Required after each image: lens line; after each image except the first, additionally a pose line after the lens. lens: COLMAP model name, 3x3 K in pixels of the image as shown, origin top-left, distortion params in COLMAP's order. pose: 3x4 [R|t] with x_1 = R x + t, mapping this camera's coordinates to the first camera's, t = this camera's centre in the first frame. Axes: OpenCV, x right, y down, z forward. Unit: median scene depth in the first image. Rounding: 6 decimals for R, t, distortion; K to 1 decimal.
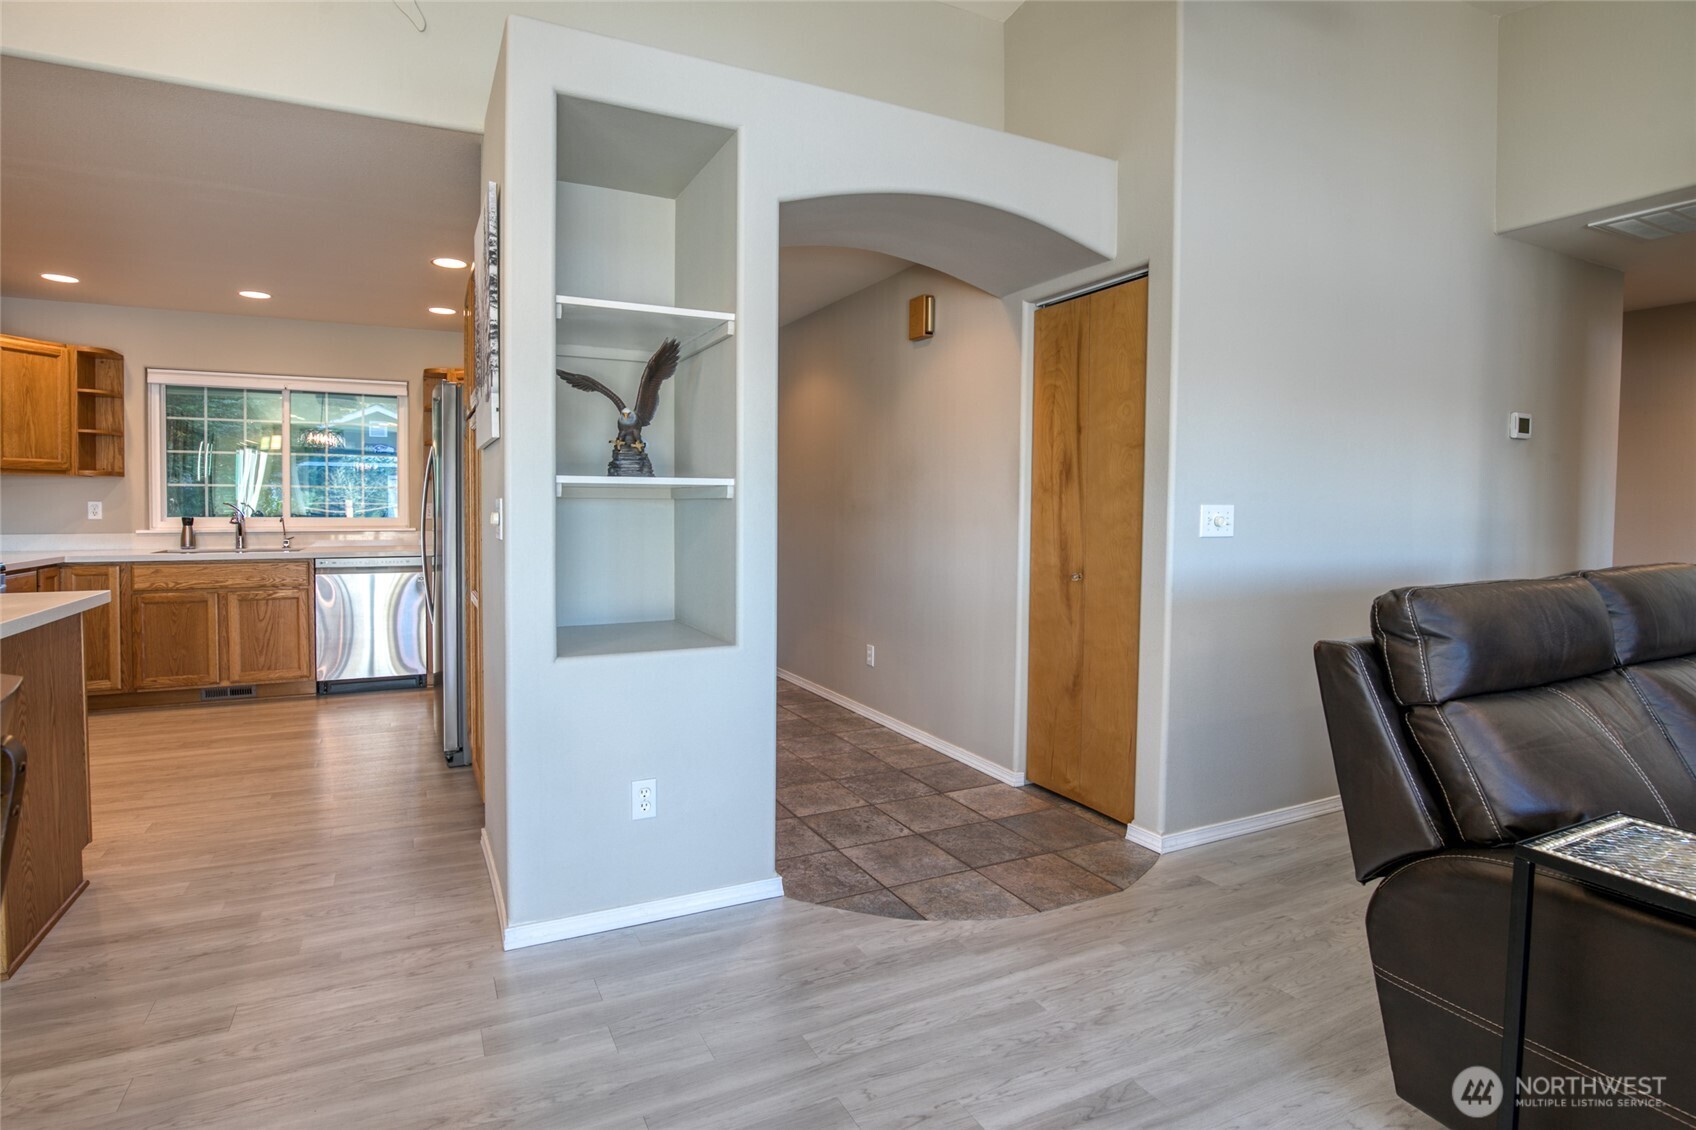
lens RADIAL K [[830.6, 0, 853.3], [0, 830.6, 514.5], [0, 0, 1]] dist [-0.023709, 0.000699]
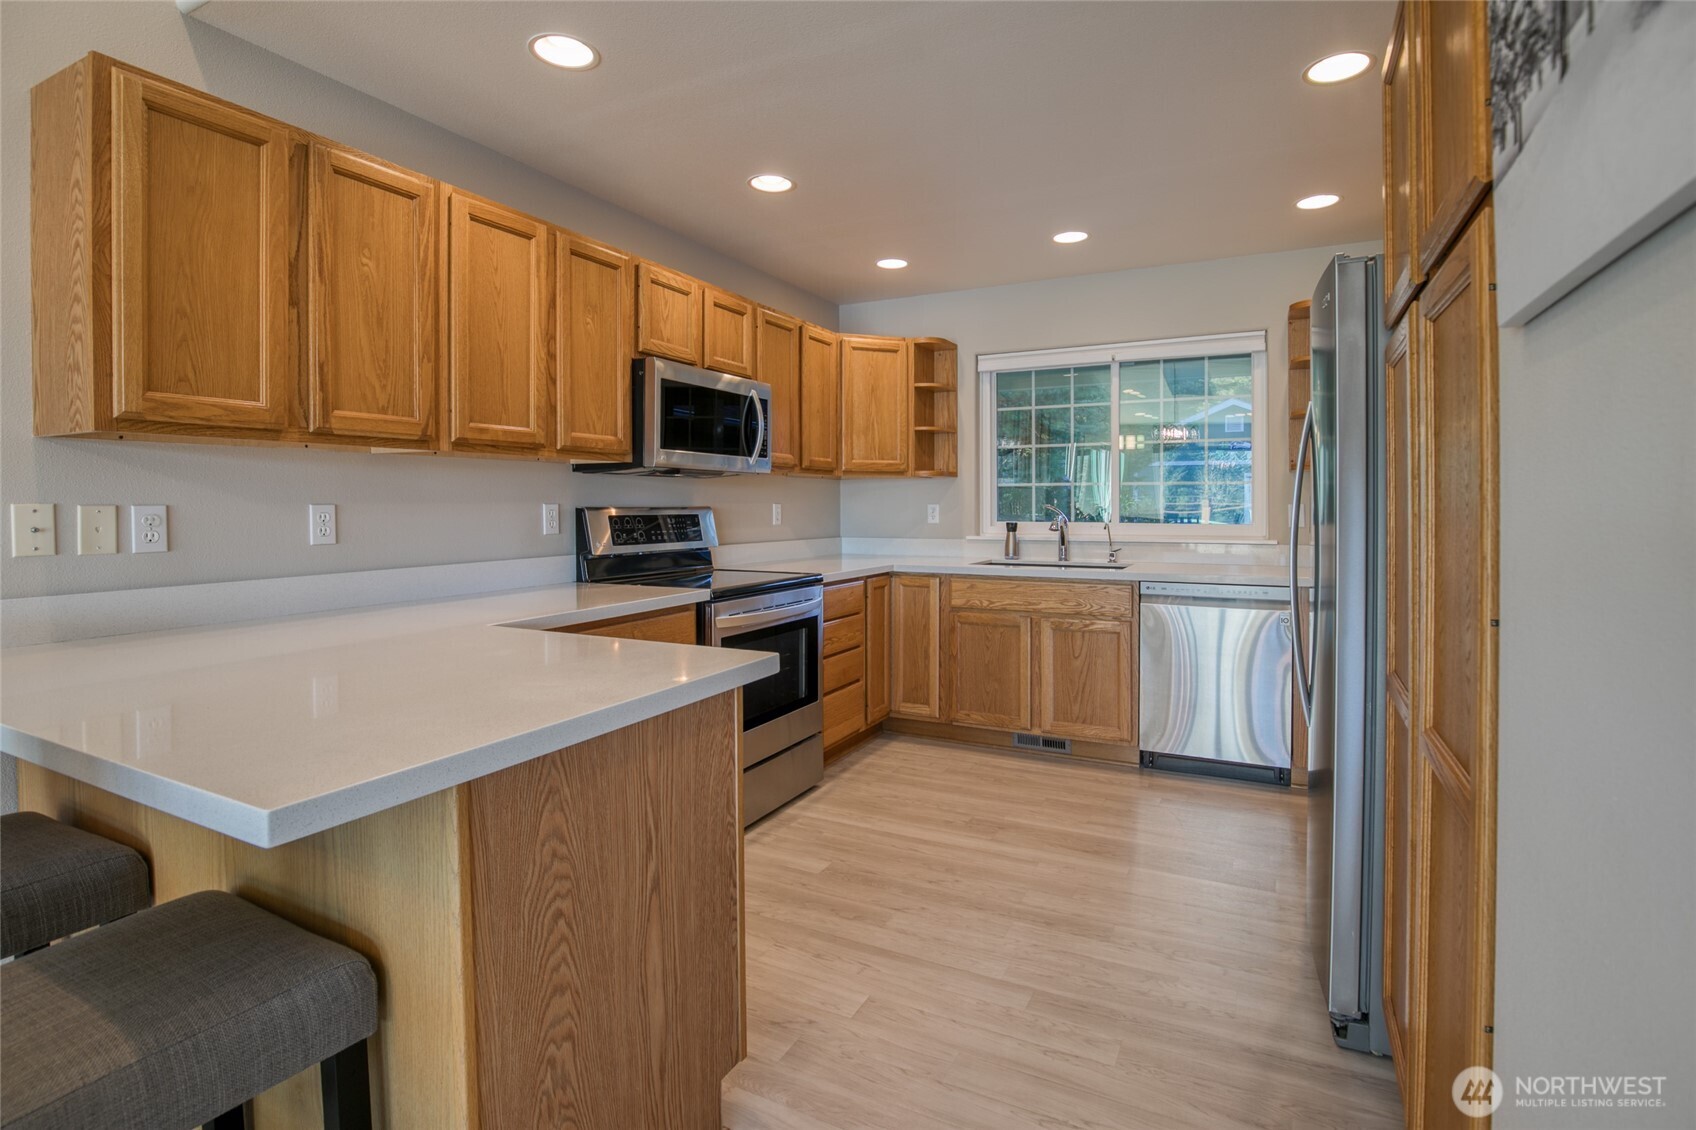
lens RADIAL K [[830.6, 0, 853.3], [0, 830.6, 514.5], [0, 0, 1]] dist [-0.023709, 0.000699]
pose [[0.574856, 0.006279, -0.818231, -0.203988], [-0.005198, 0.999978, 0.004022, -0.007627], [0.818238, 0.001941, 0.574876, 0.376932]]
